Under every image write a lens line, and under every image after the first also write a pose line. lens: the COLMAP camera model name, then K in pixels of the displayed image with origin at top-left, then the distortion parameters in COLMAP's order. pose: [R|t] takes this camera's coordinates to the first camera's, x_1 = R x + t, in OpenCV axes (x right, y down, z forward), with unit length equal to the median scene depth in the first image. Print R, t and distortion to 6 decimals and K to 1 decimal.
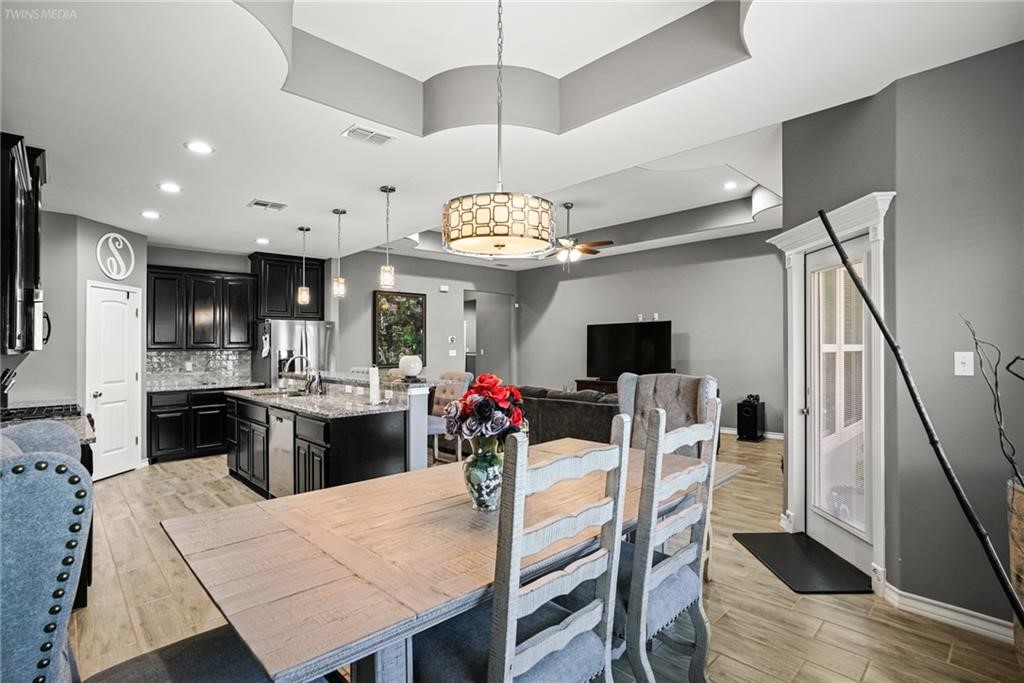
lens RADIAL K [[499.1, 0, 507.2], [0, 499.1, 331.1], [0, 0, 1]] dist [-0.030810, 0.000446]
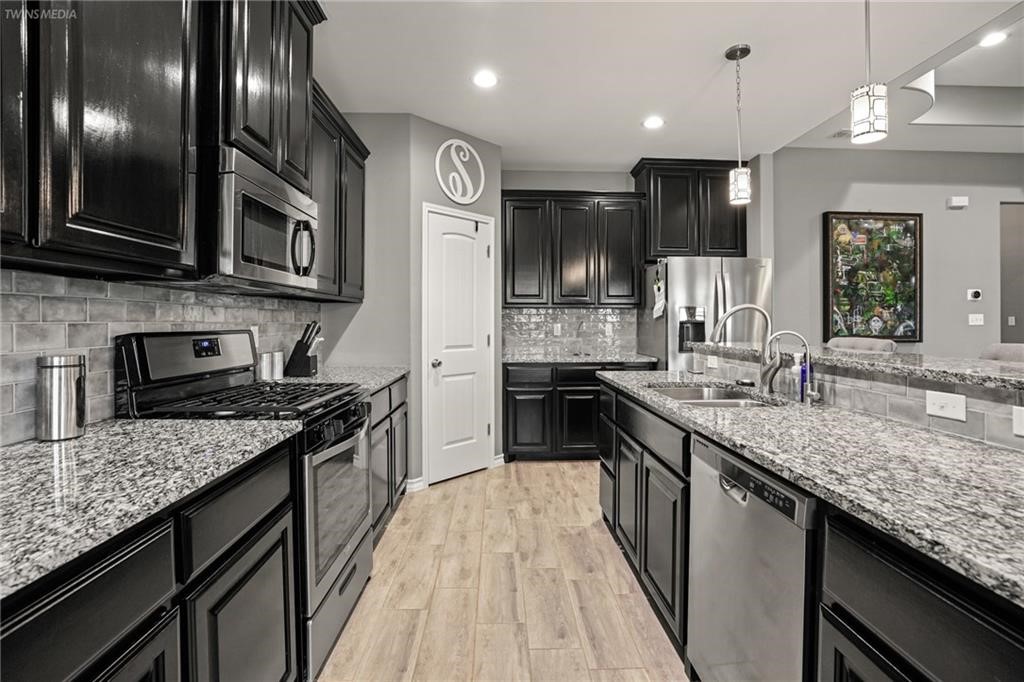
lens RADIAL K [[469.6, 0, 512.7], [0, 469.6, 320.7], [0, 0, 1]] dist [-0.026972, 0.000373]
pose [[0.748093, 0.010542, -0.663510, -0.233031], [0.010882, 0.999544, 0.028150, 0.038174], [0.663505, -0.028279, 0.747638, 0.434733]]
